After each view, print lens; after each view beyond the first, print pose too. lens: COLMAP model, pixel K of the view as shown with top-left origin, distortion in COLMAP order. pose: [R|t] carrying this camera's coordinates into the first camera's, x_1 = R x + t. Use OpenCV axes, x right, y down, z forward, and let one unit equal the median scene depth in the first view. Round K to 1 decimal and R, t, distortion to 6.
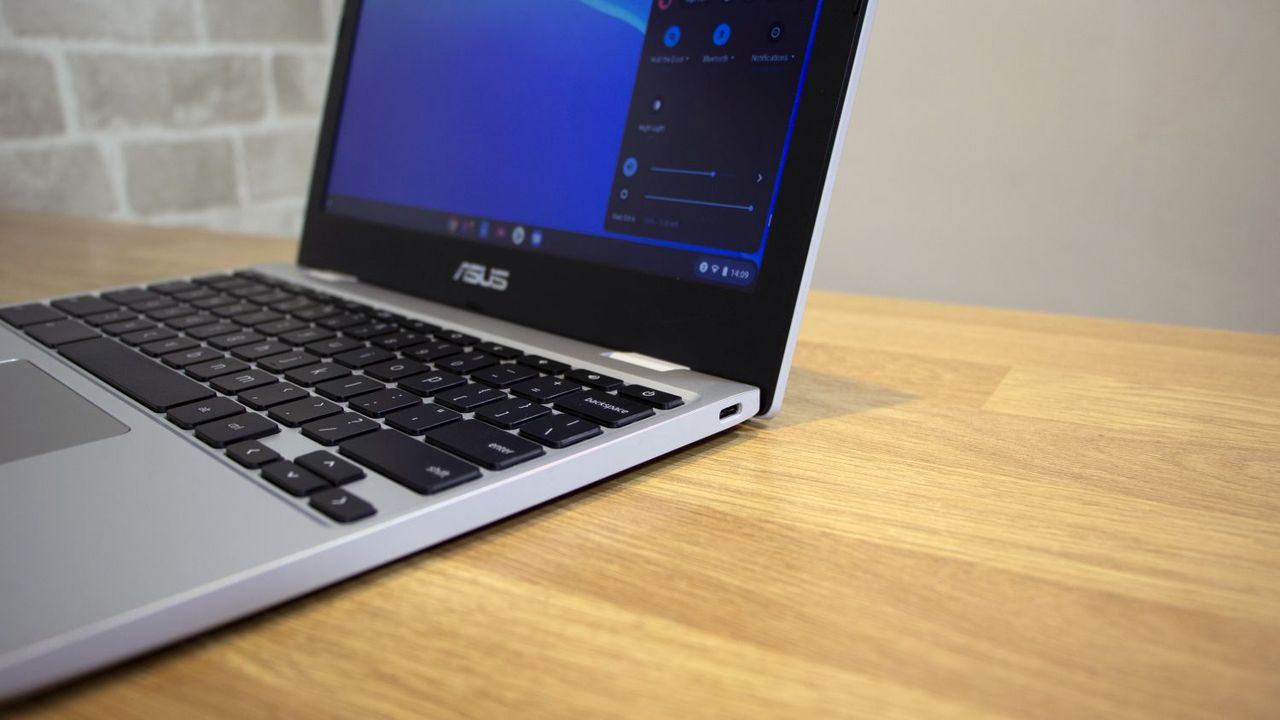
lens RADIAL K [[972.7, 0, 649.9], [0, 972.7, 436.6], [0, 0, 1]] dist [-0.002187, -0.000385]
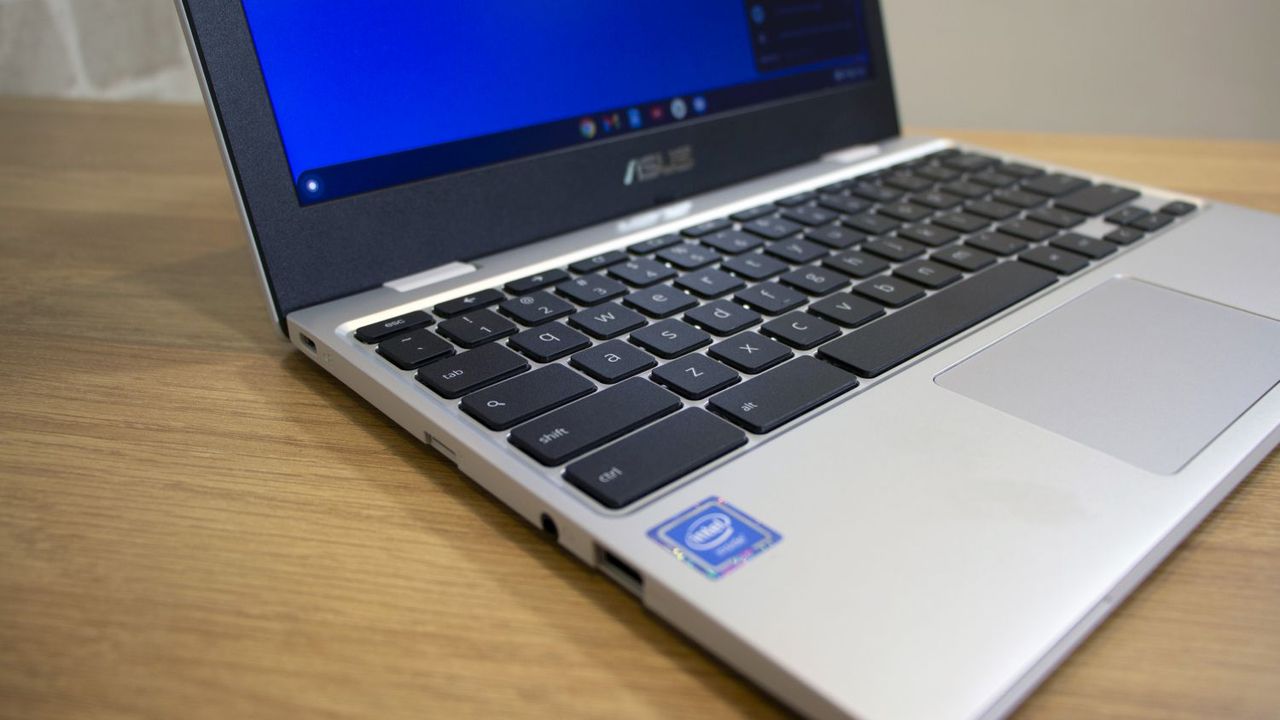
lens RADIAL K [[996.7, 0, 657.3], [0, 996.7, 378.1], [0, 0, 1]] dist [-0.010759, -0.003308]
pose [[0.041440, -0.457310, 0.888341, -1.269203], [0.349652, 0.839522, 0.415868, -0.447131], [-0.935963, 0.293377, 0.194690, 1.007272]]
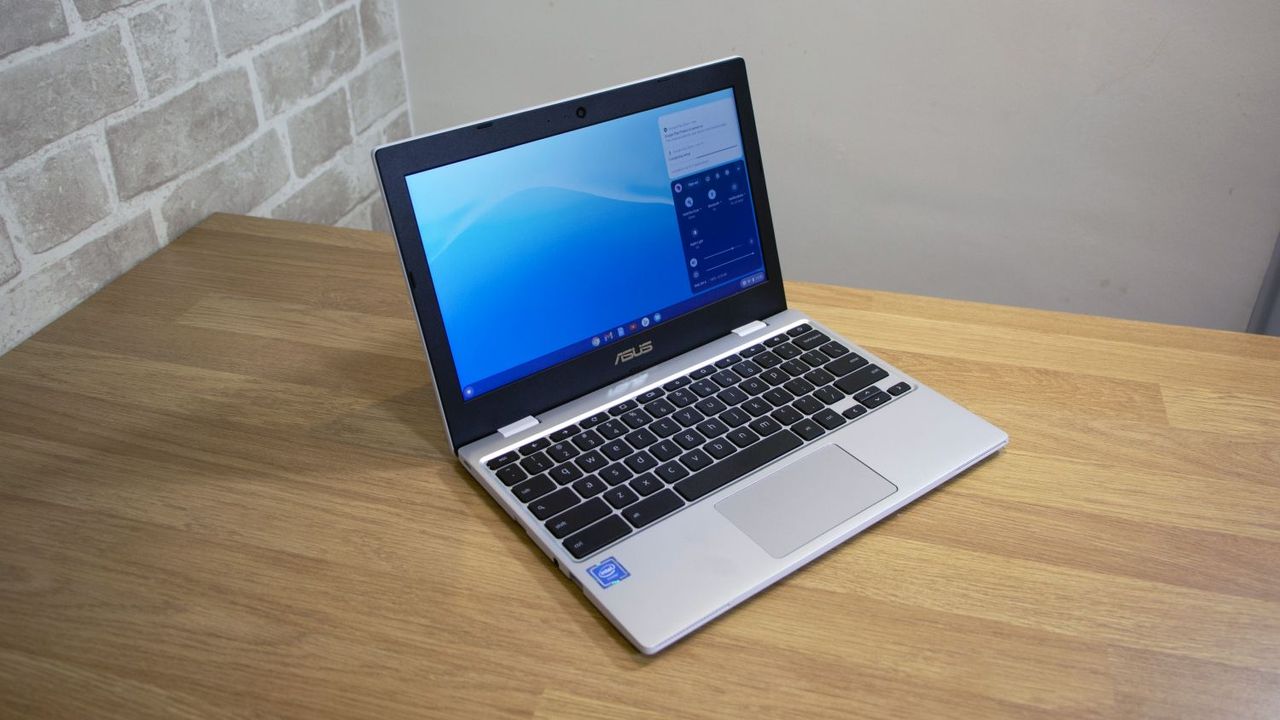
lens RADIAL K [[1026.6, 0, 640.0], [0, 1026.6, 360.0], [0, 0, 1]] dist [0.006232, 0.000587]
pose [[0.150611, -0.537673, 0.829593, -2.039991], [0.355150, 0.812571, 0.462164, -1.194589], [-0.922597, 0.225023, 0.313337, 0.445384]]
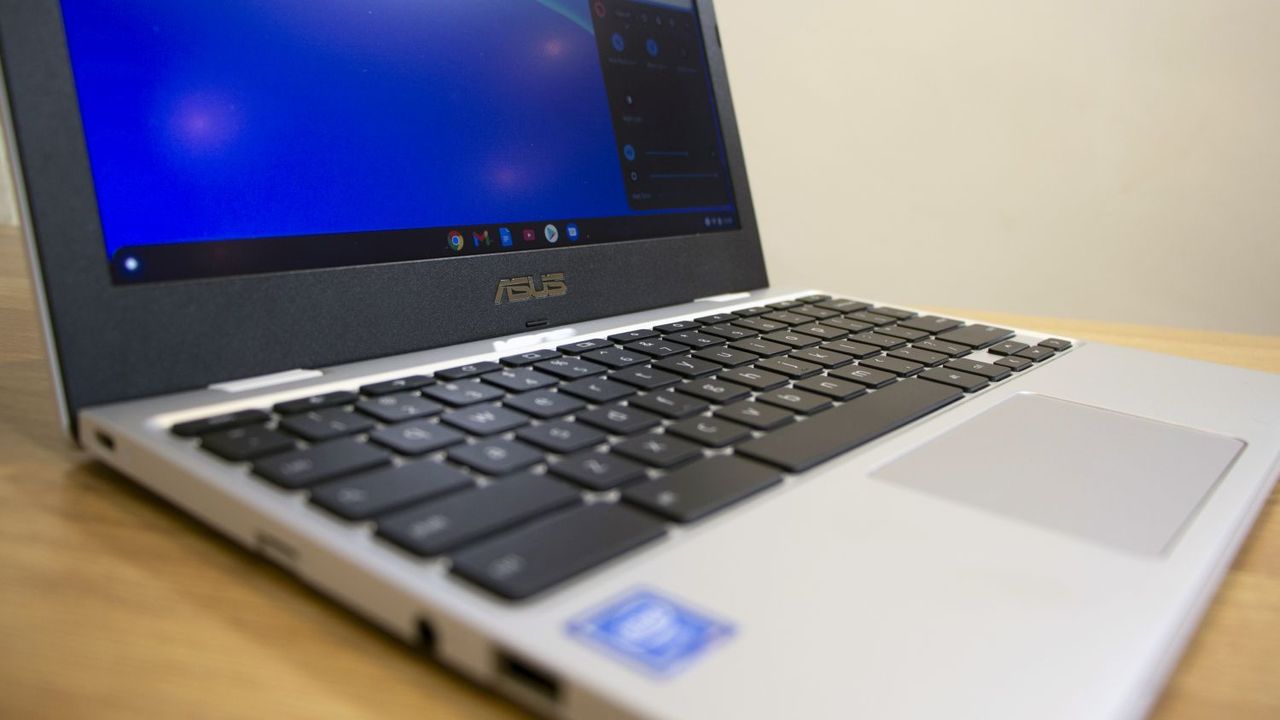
lens RADIAL K [[988.6, 0, 640.0], [0, 988.6, 360.0], [0, 0, 1]] dist [-0.005860, -0.000205]
pose [[-0.102145, -0.235985, 0.966373, -1.192145], [0.295908, 0.920272, 0.256004, -0.345877], [-0.949739, 0.312108, -0.024172, 1.090694]]
